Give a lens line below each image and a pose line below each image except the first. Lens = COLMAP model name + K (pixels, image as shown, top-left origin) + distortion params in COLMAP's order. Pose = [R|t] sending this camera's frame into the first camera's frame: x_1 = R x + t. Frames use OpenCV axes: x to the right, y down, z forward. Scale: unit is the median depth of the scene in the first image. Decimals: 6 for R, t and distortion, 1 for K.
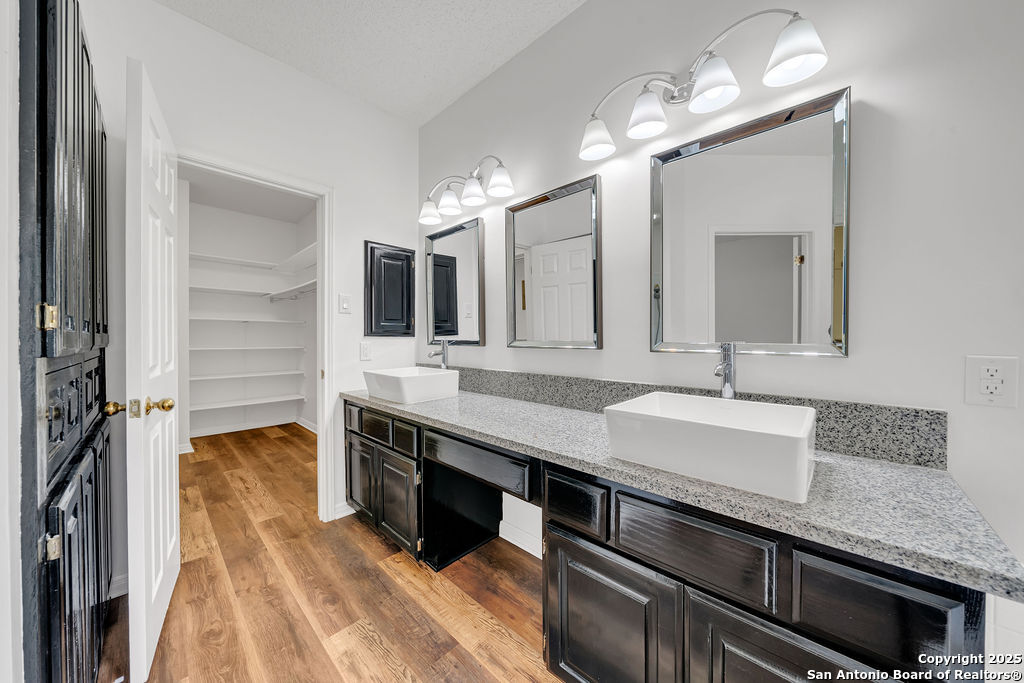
lens RADIAL K [[349.0, 0, 513.8], [0, 349.0, 340.0], [0, 0, 1]] dist [-0.008573, 0.000054]
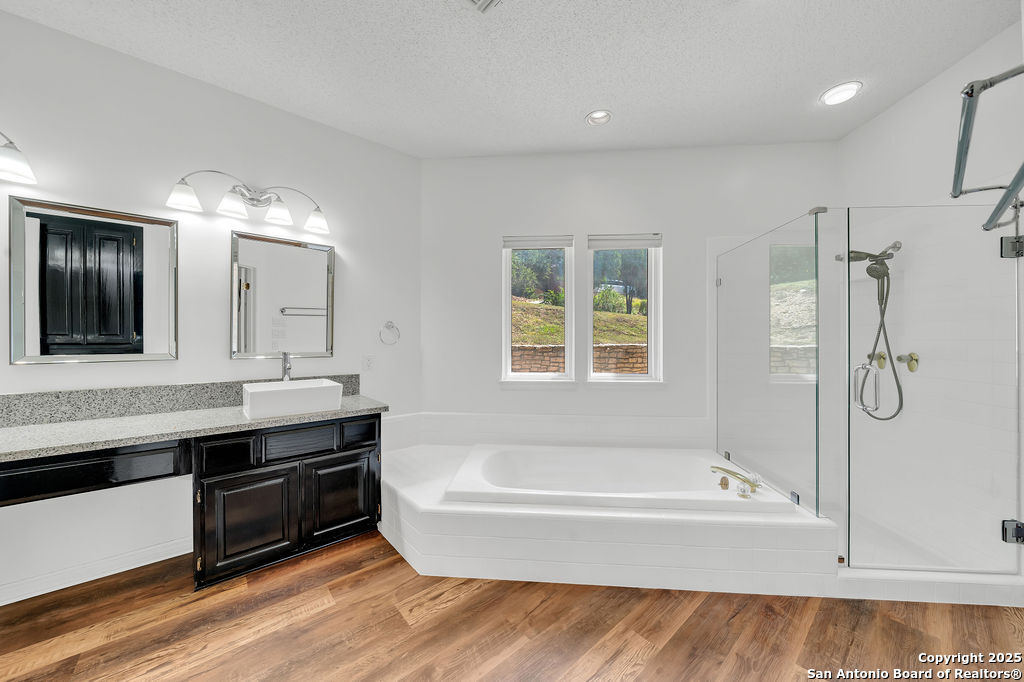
lens RADIAL K [[355.9, 0, 512.3], [0, 355.9, 338.4], [0, 0, 1]] dist [-0.010720, 0.000268]
pose [[0.102278, 0.004657, 0.994745, -0.875260], [0.005063, 0.999974, -0.005202, -0.037983], [-0.994743, 0.005568, 0.102252, -0.320023]]
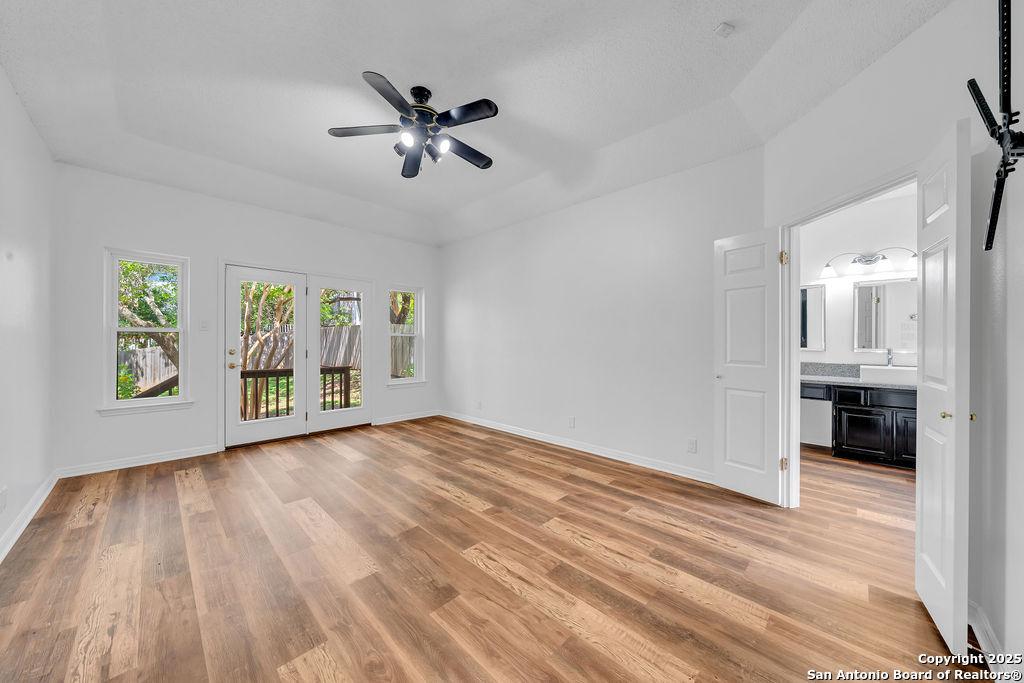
lens RADIAL K [[355.9, 0, 512.3], [0, 355.9, 338.9], [0, 0, 1]] dist [-0.010720, 0.000268]
pose [[0.999838, 0.005896, -0.017032, -1.995045], [-0.006030, 0.999951, -0.007820, -0.028237], [0.016985, 0.007922, 0.999824, -1.624227]]
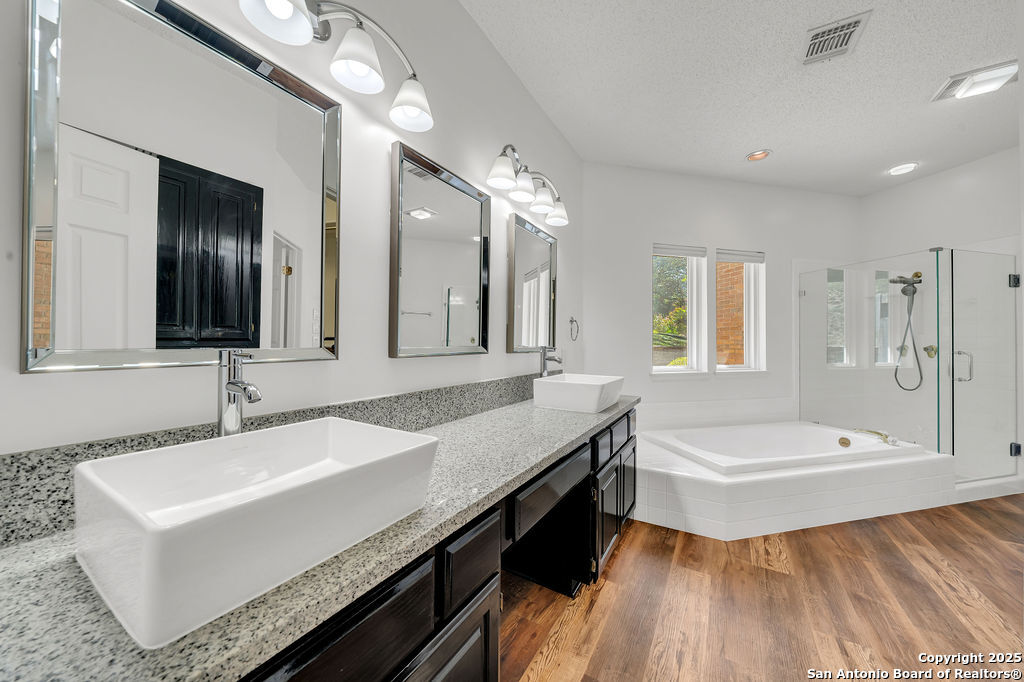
lens RADIAL K [[355.9, 0, 512.3], [0, 355.9, 338.4], [0, 0, 1]] dist [-0.010720, 0.000268]
pose [[-0.215827, 0.013457, 0.976339, -0.860697], [0.004838, 0.999907, -0.012712, -0.006631], [-0.976420, 0.001980, -0.215872, 1.143959]]
